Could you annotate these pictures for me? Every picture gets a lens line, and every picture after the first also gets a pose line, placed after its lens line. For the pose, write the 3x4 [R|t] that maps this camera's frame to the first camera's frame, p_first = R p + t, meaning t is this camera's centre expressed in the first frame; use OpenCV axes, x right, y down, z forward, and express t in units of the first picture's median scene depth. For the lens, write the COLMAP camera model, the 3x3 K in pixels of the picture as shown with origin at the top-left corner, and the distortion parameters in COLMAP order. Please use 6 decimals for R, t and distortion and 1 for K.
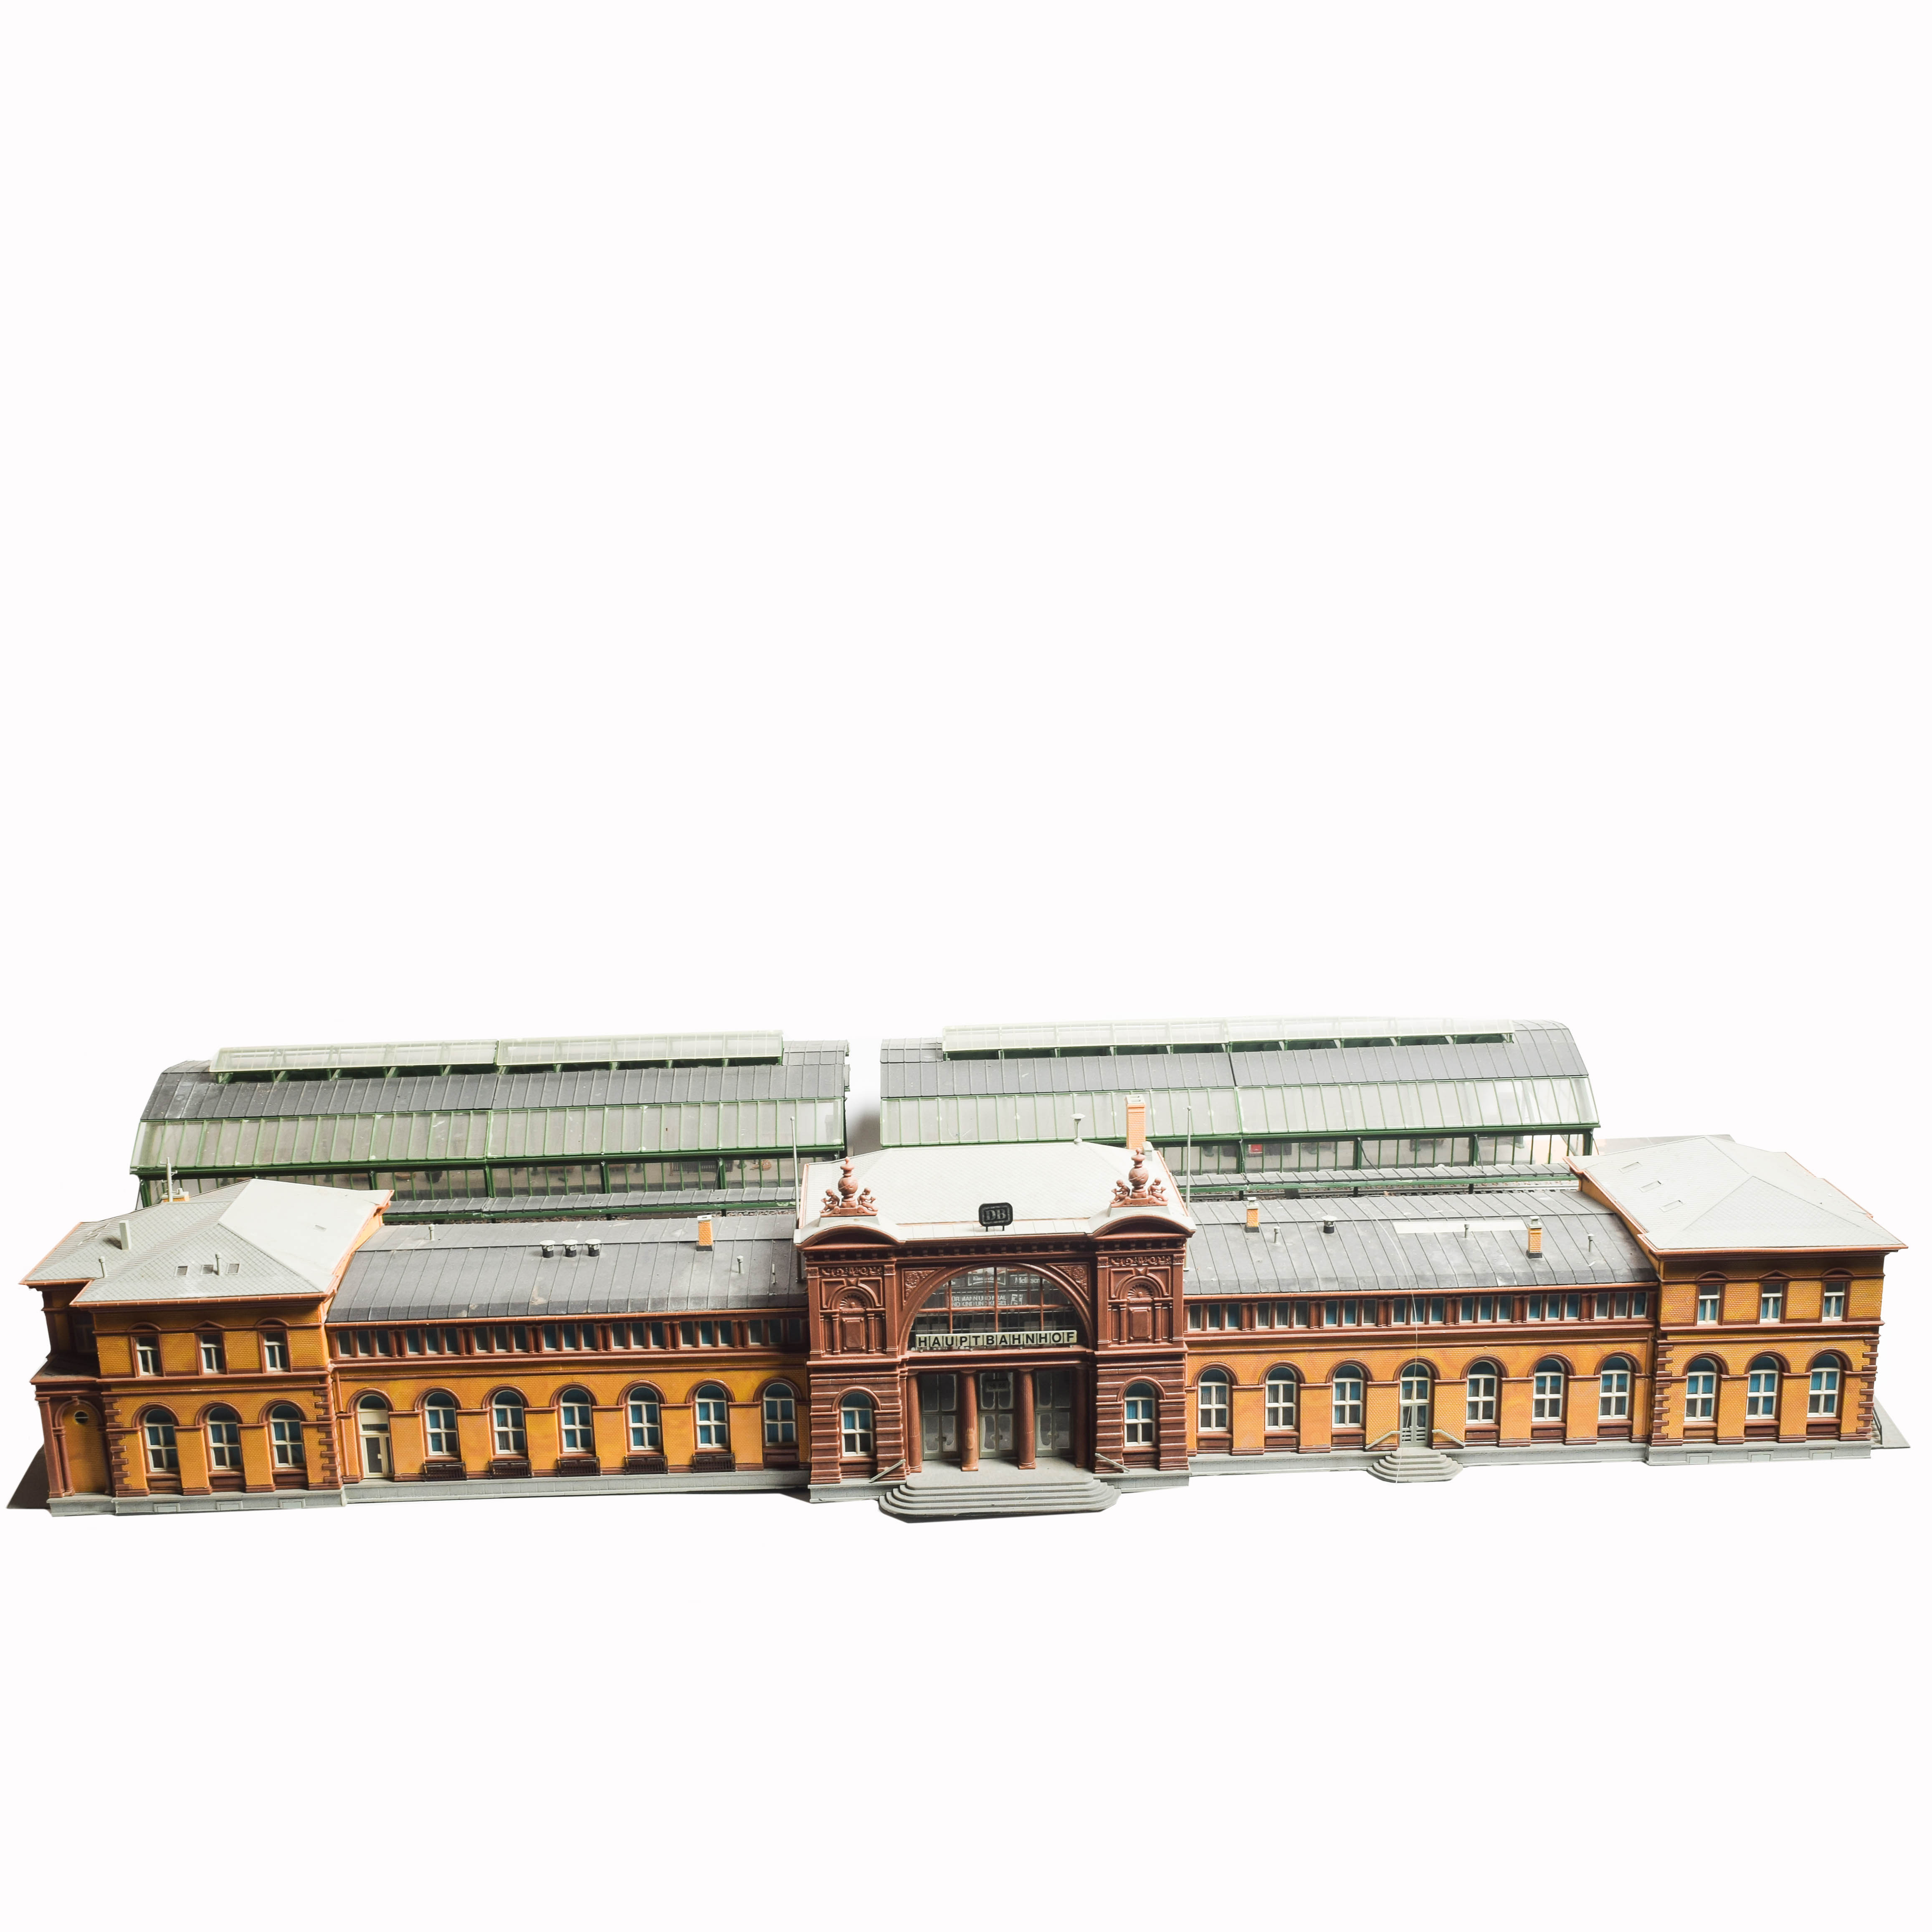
lens RADIAL K [[2376.8, 0, 926.7], [0, 2376.8, 1123.0], [0, 0, 1]] dist [-0.031087, -0.026434]
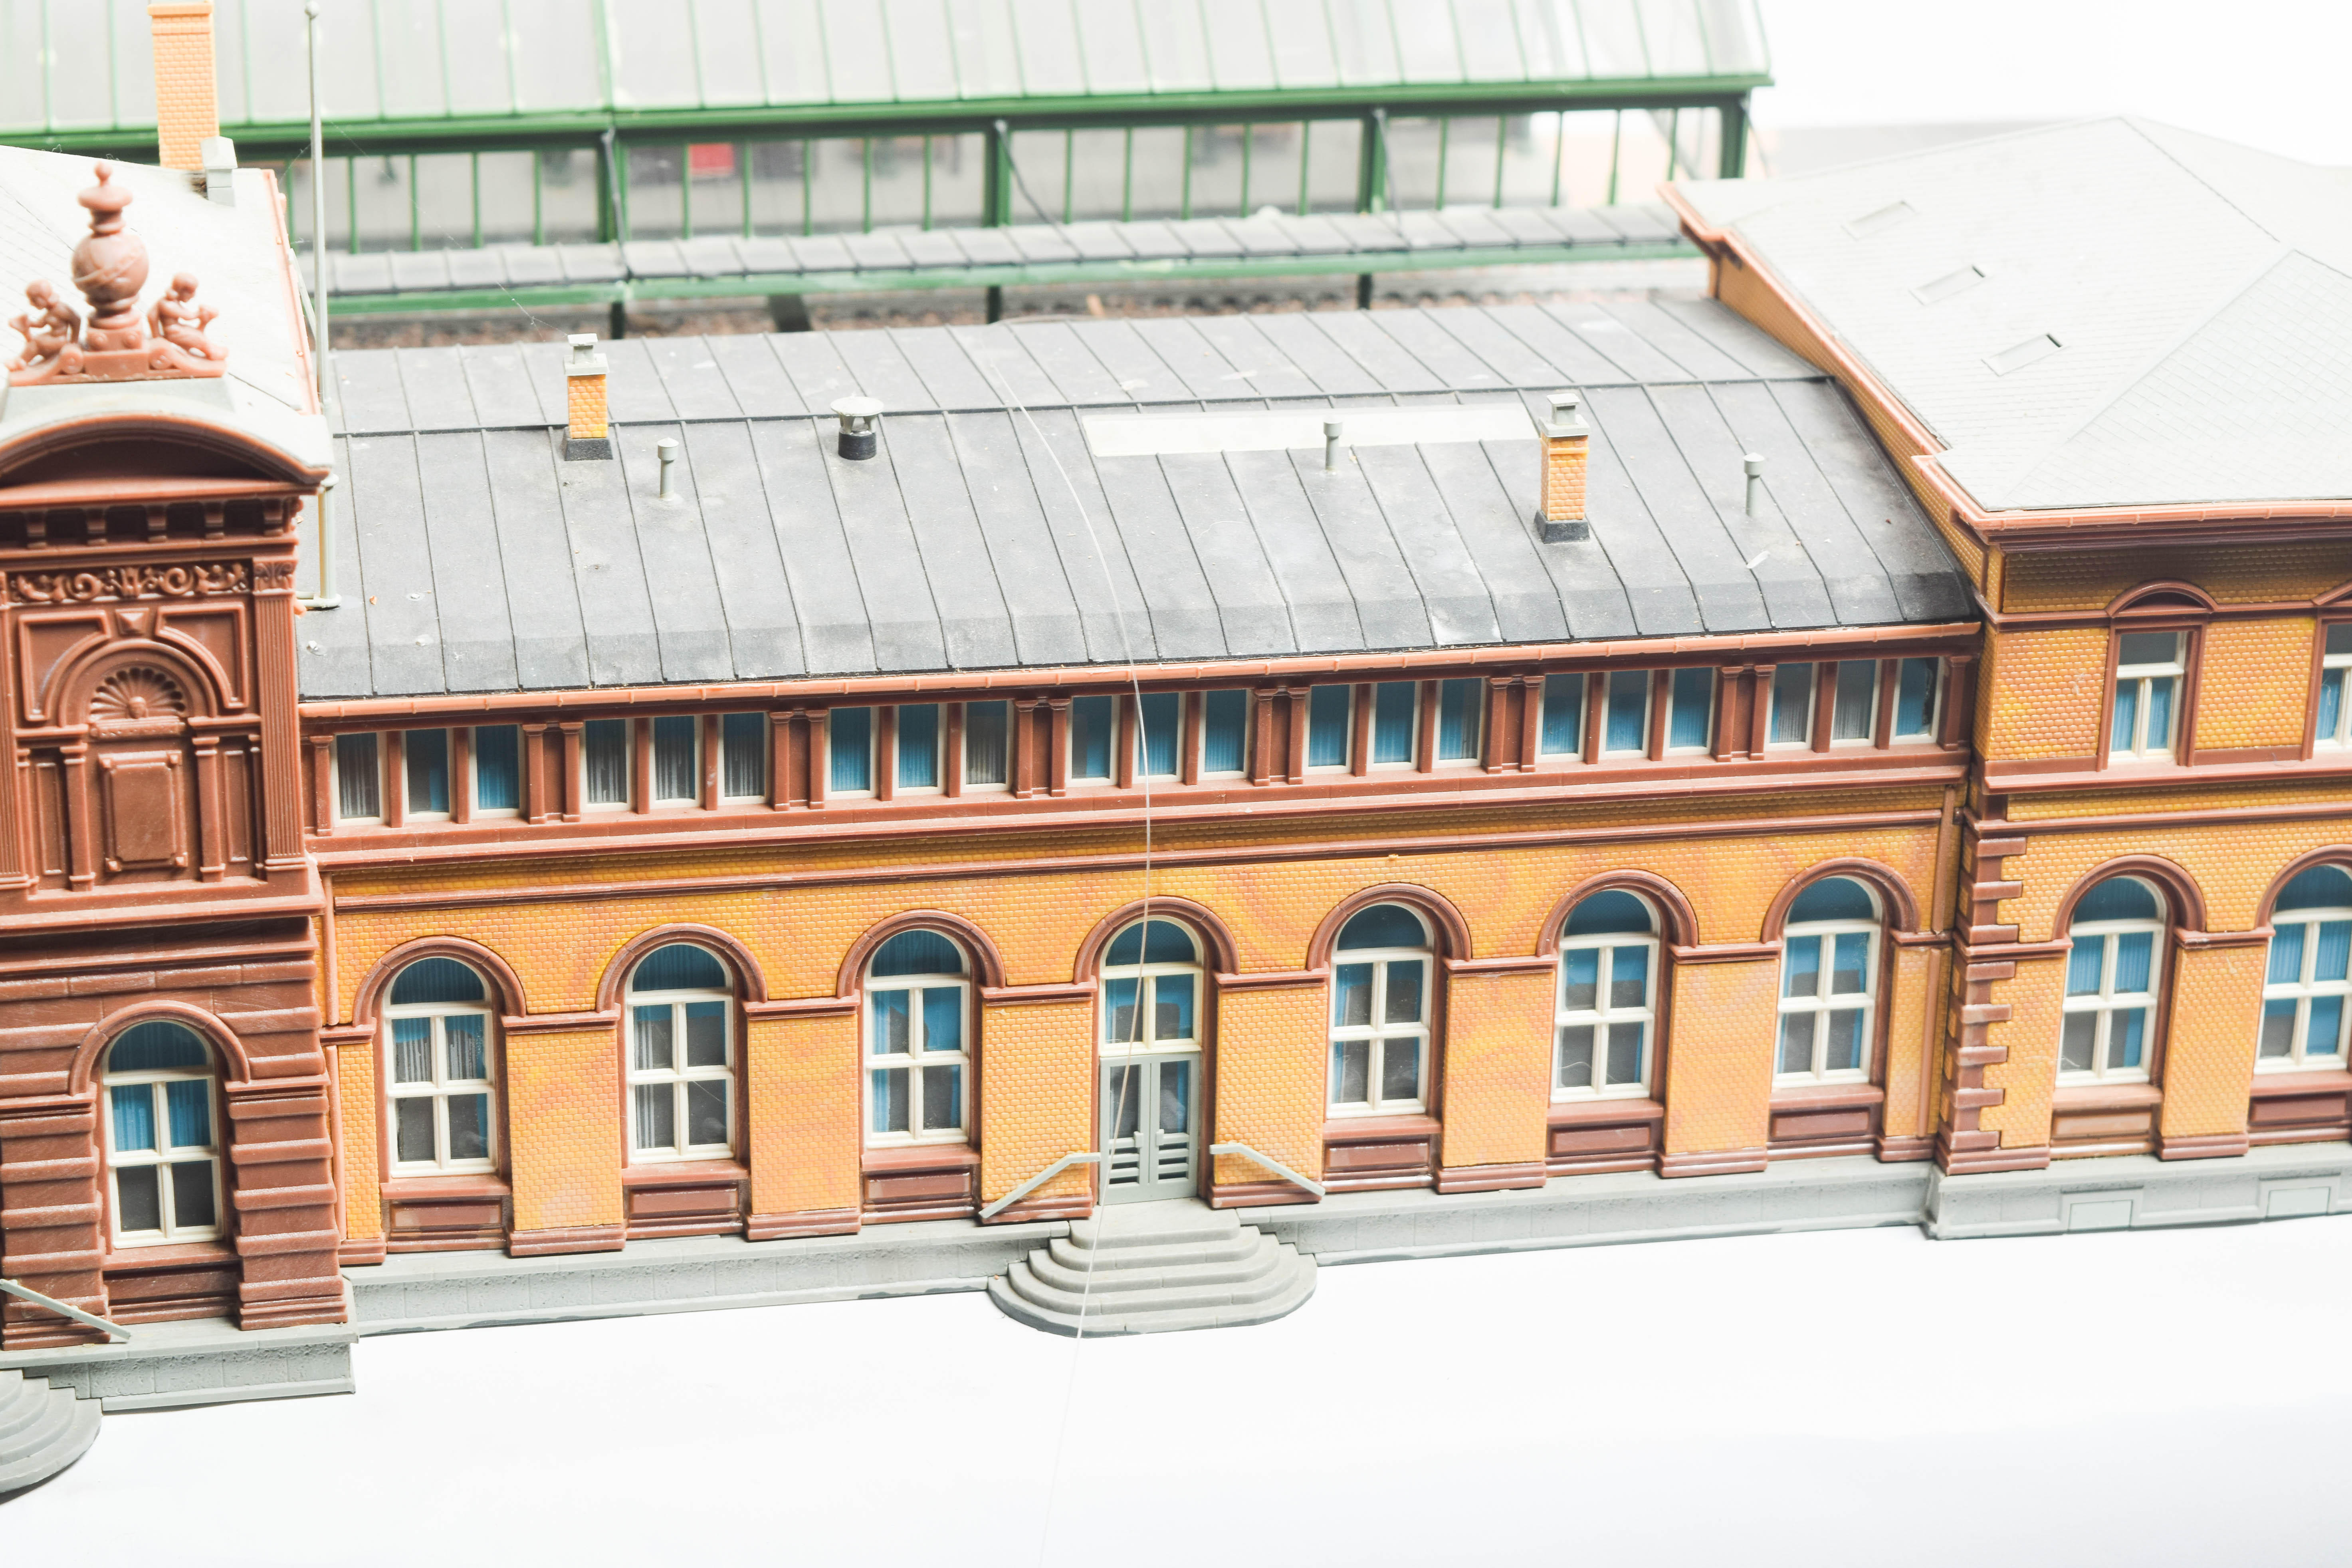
lens RADIAL K [[5410.7, 0, 1176.0], [0, 5410.7, 784.0], [0, 0, 1]] dist [-0.066169, 0.130053]
pose [[0.984251, -0.023914, 0.175152, 0.096435], [0.001798, 0.992111, 0.125349, 0.004135], [-0.176768, -0.123060, 0.976529, 0.371753]]
